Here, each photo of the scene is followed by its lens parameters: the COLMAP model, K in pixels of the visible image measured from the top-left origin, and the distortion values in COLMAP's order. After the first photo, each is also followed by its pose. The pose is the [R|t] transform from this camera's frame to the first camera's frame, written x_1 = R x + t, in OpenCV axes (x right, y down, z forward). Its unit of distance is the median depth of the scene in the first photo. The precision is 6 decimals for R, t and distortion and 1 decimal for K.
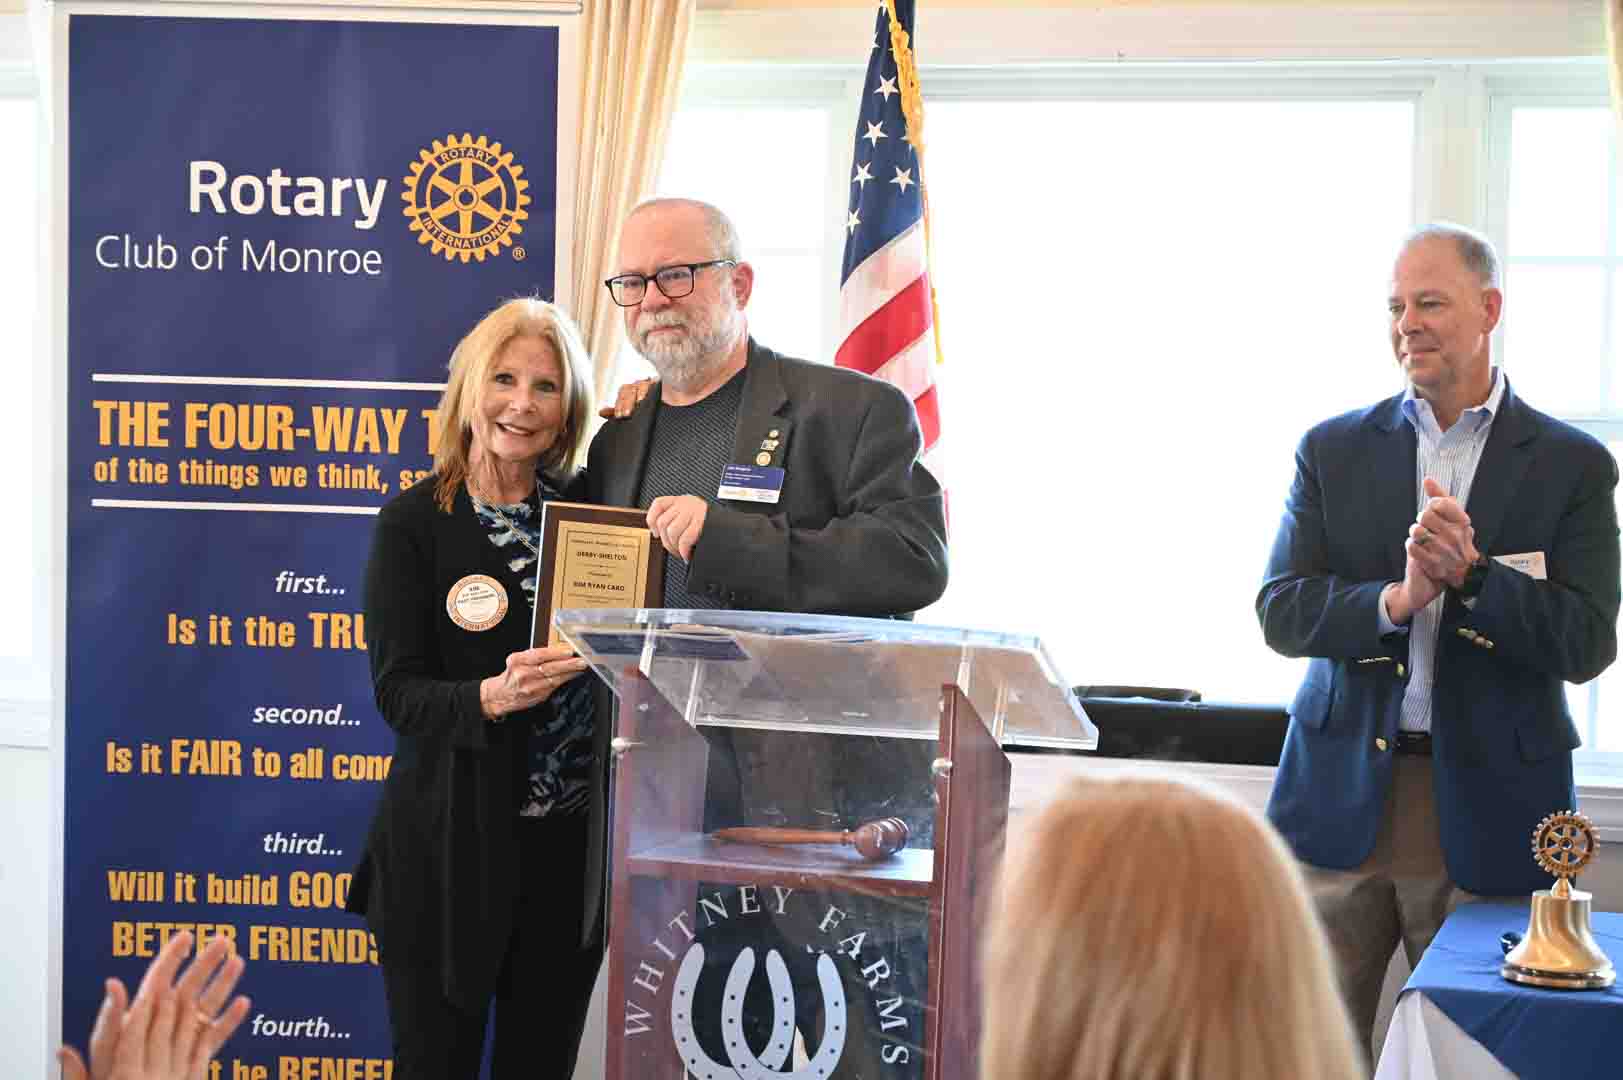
lens RADIAL K [[3344.6, 0, 808.6], [0, 3344.6, 535.3], [0, 0, 1]] dist [0.088401, 0.000000]
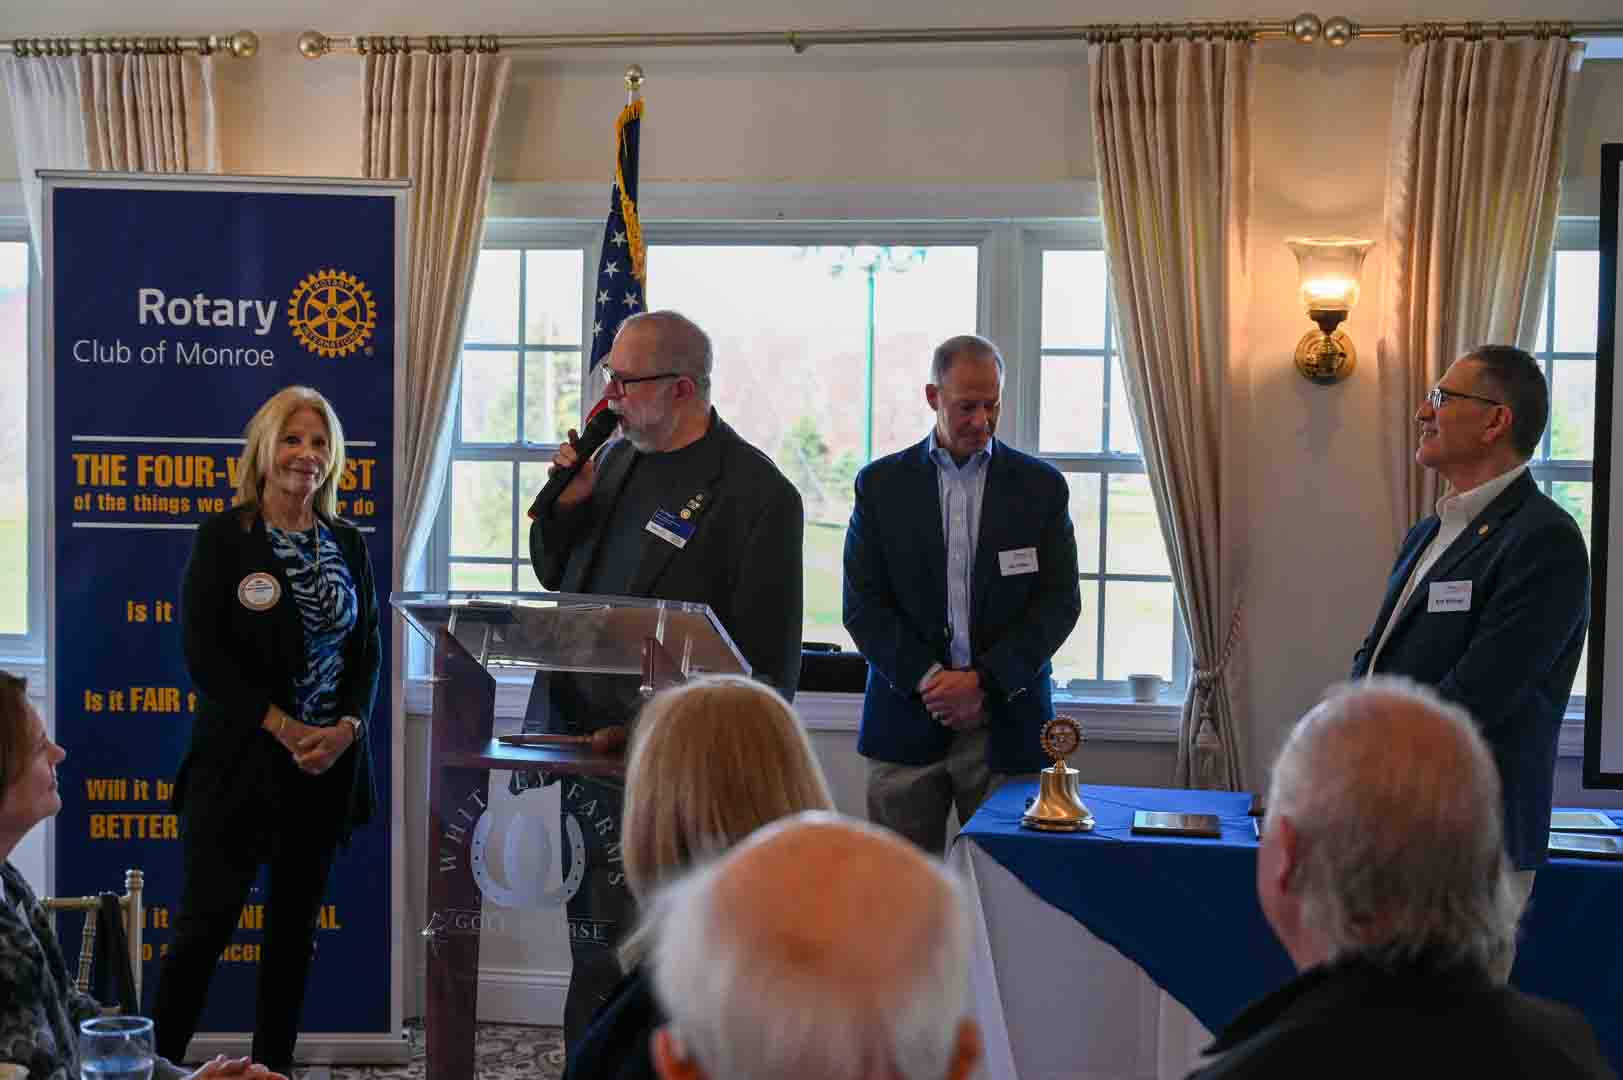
lens RADIAL K [[2523.4, 0, 815.5], [0, 2523.4, 545.6], [0, 0, 1]] dist [0.044902, 0.000000]
pose [[0.996749, -0.010769, 0.079851, 0.018583], [0.010747, 0.999942, 0.000710, 0.002024], [-0.079854, 0.000150, 0.996807, -0.114835]]
